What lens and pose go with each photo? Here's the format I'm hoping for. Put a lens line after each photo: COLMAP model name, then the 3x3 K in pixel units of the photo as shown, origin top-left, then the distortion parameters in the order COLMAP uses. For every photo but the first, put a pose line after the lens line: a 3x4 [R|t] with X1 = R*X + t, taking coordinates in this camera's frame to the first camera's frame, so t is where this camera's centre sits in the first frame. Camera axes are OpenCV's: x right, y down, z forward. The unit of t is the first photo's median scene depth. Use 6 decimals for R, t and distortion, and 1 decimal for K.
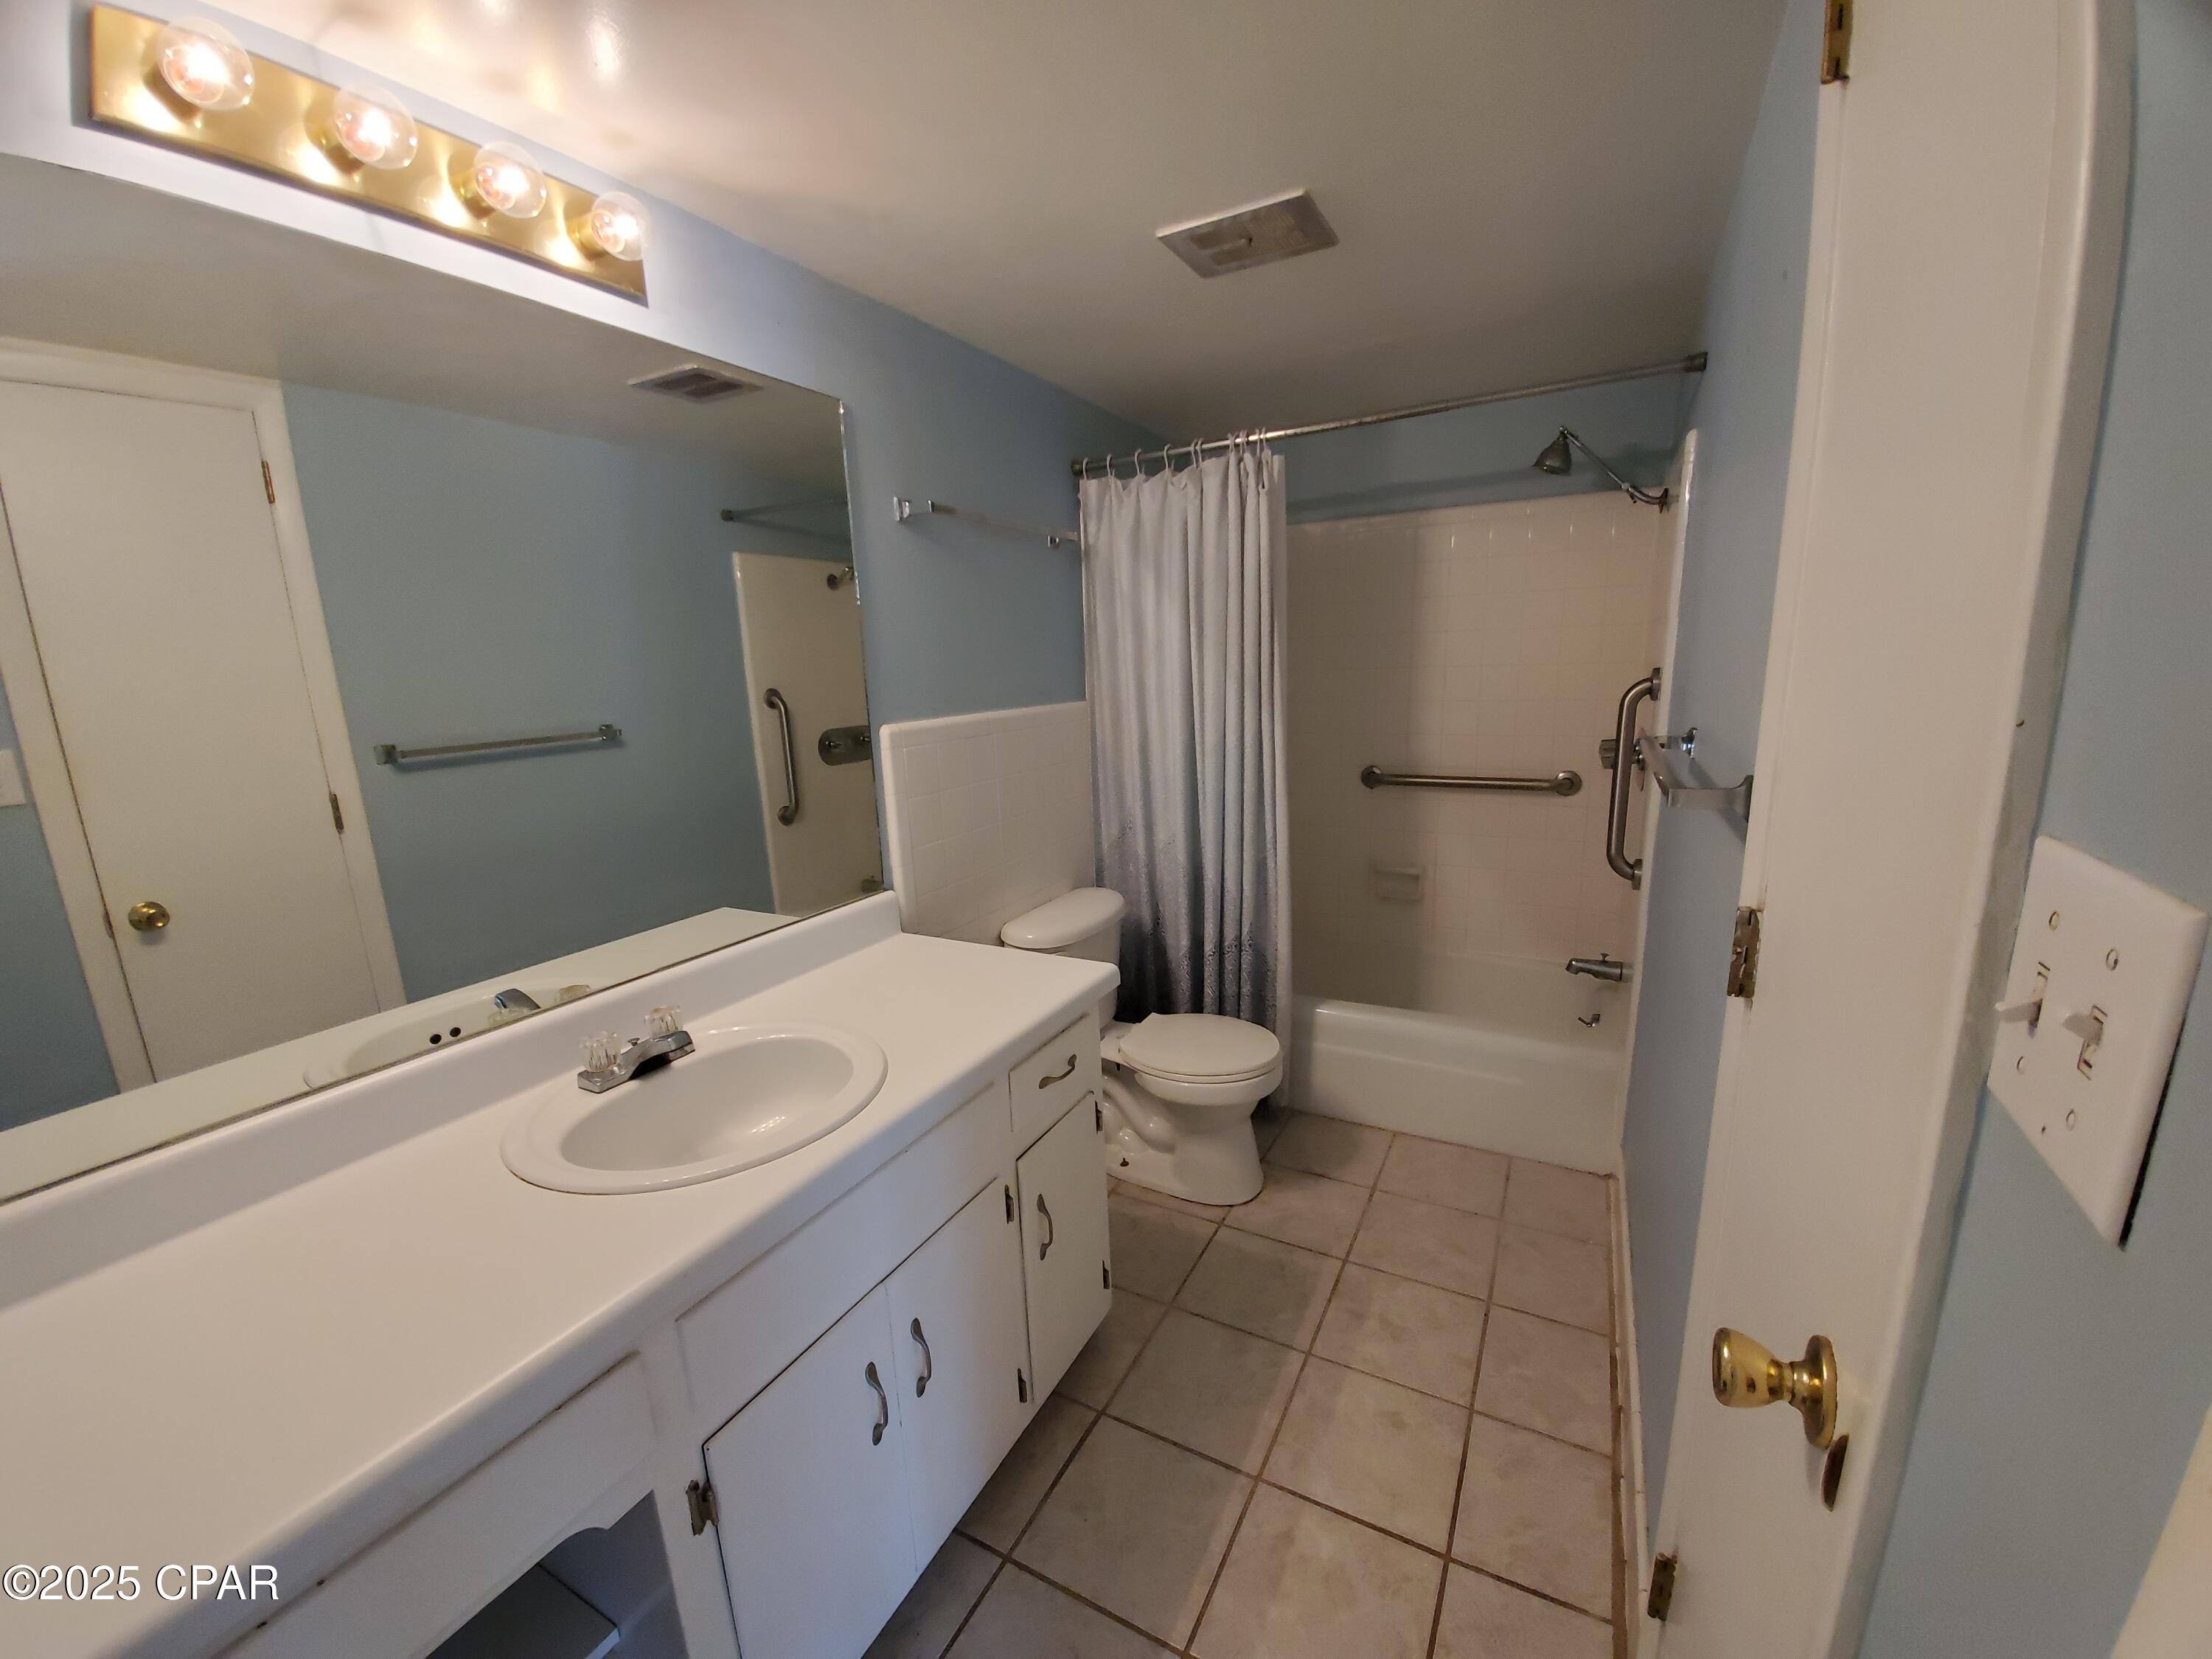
lens RADIAL K [[869.0, 0, 1104.8], [0, 869.0, 839.1], [0, 0, 1]] dist [-0.025591, -0.000233]
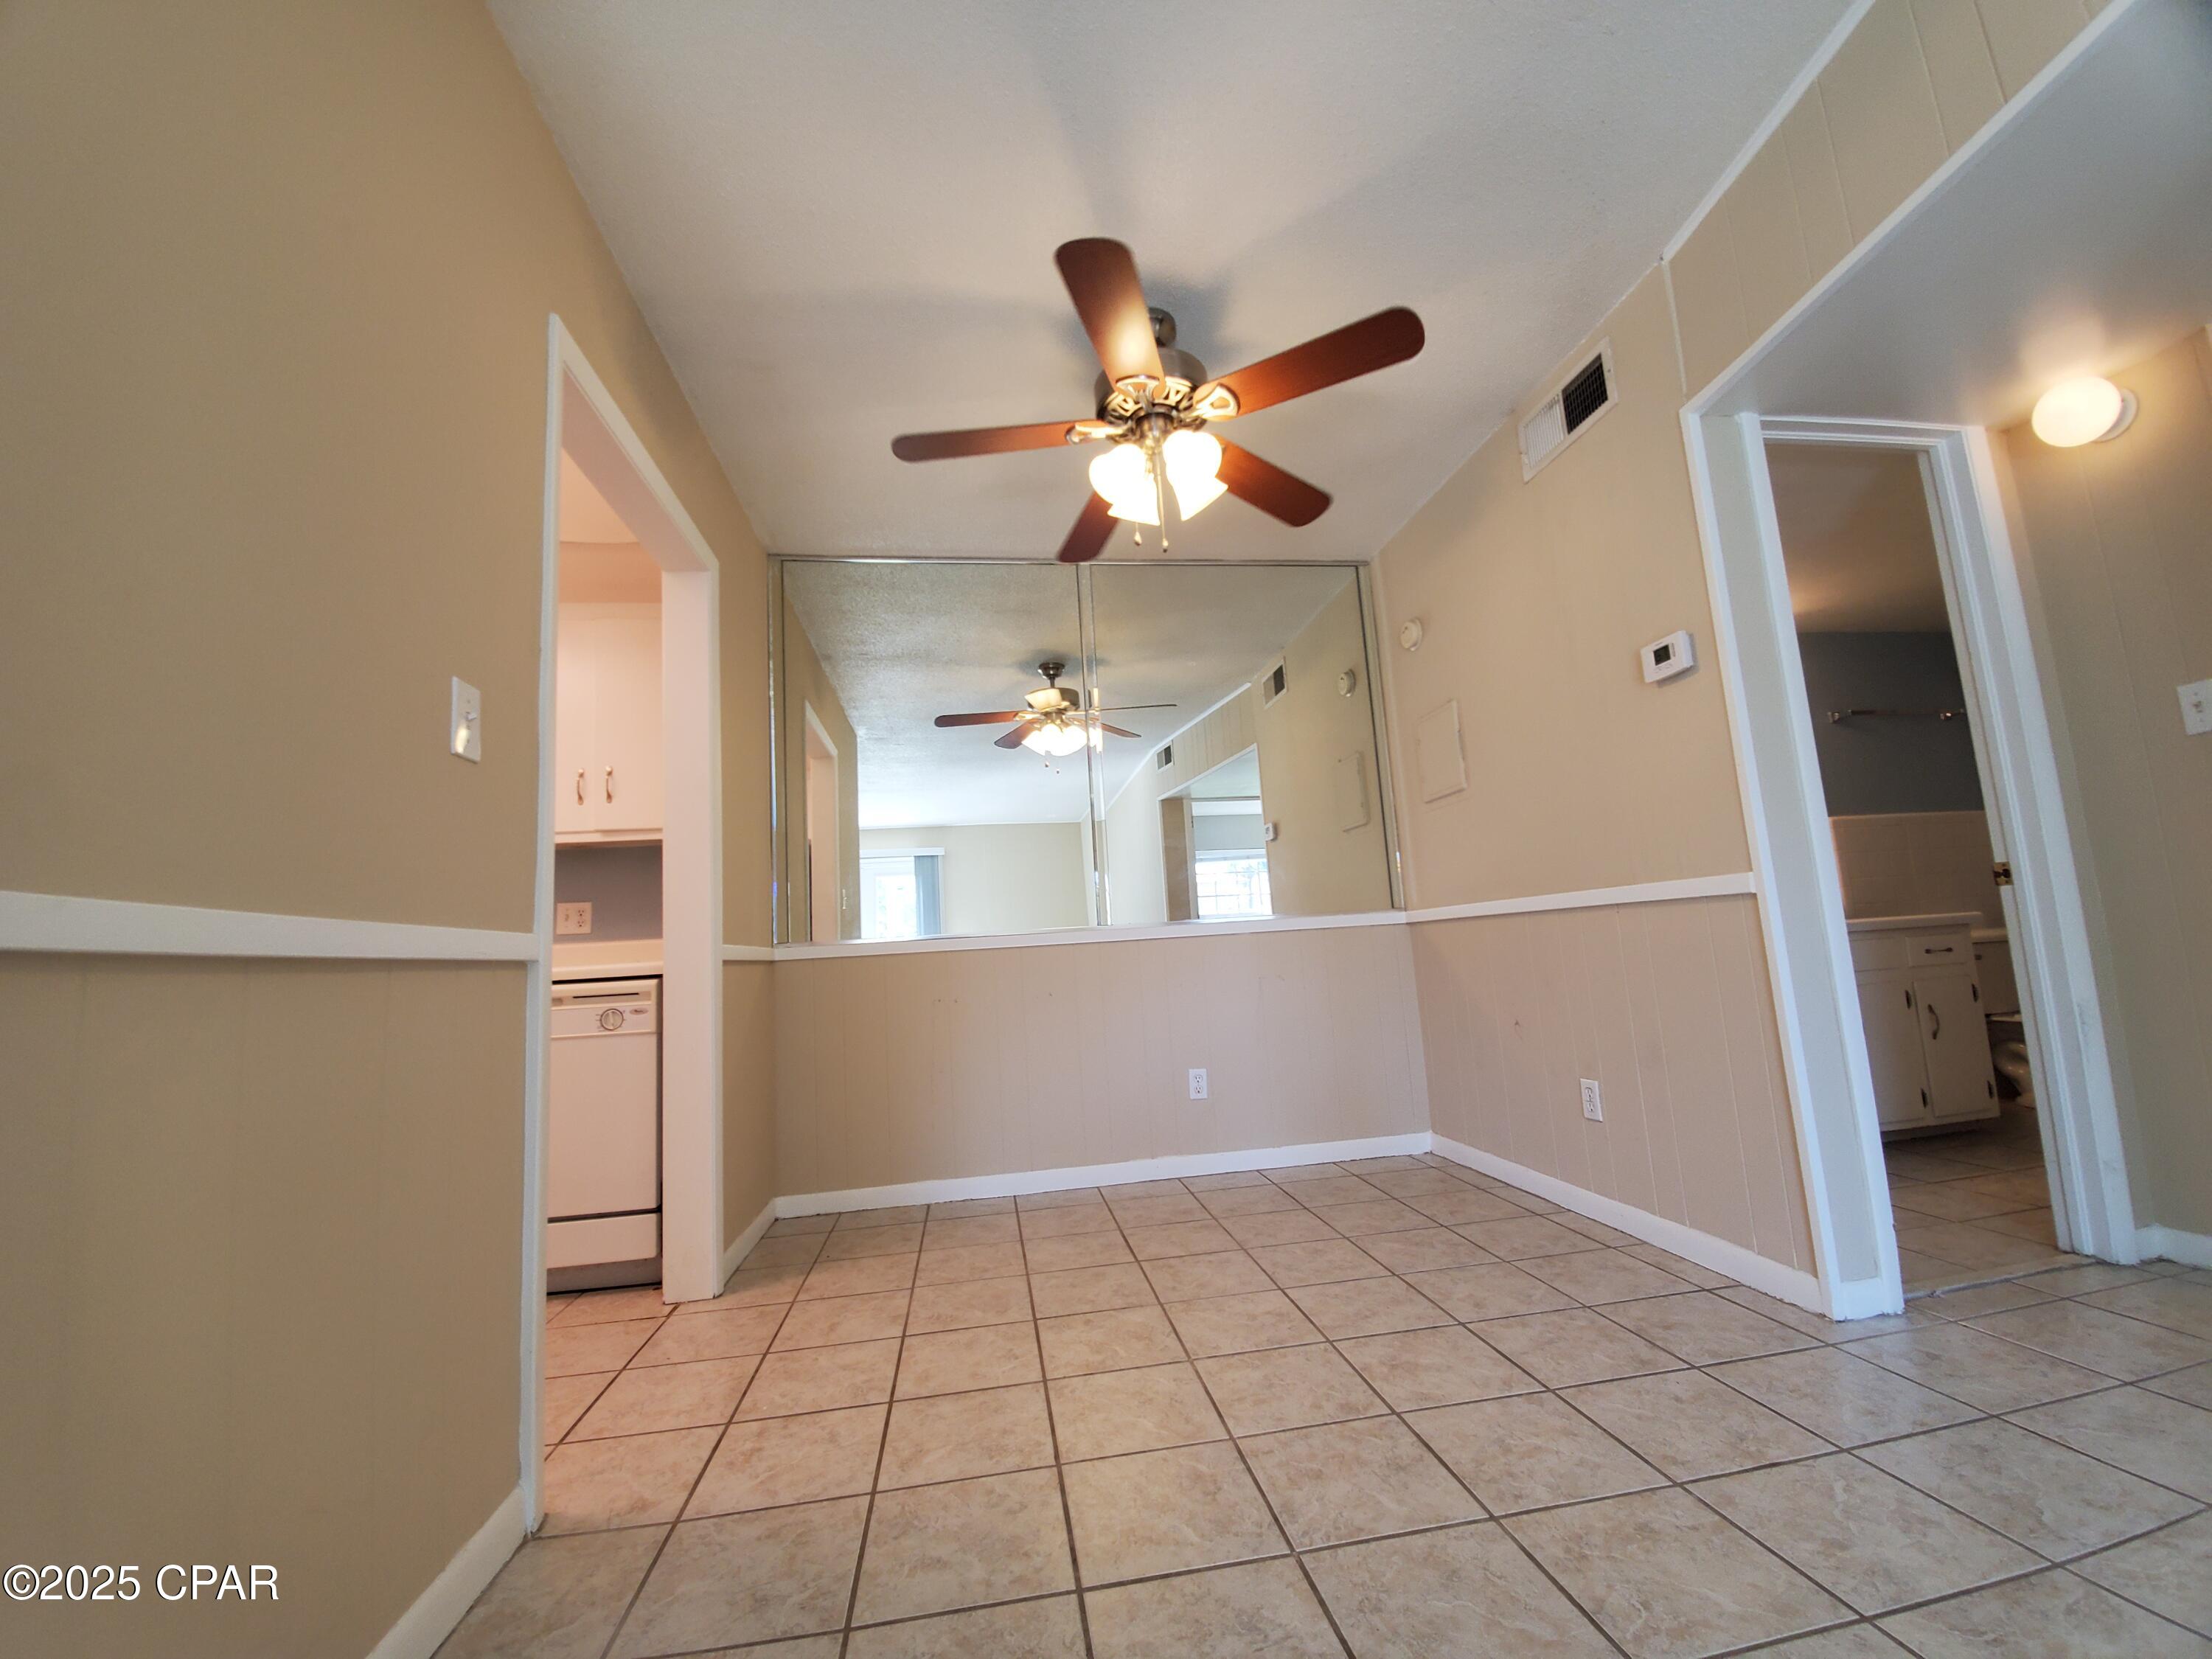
lens RADIAL K [[869.0, 0, 1104.8], [0, 869.0, 839.1], [0, 0, 1]] dist [-0.025591, -0.000233]
pose [[0.601849, -0.107461, -0.791347, 0.384087], [-0.121890, 0.966935, -0.224007, 0.718083], [0.789253, 0.231276, 0.568851, -1.810076]]
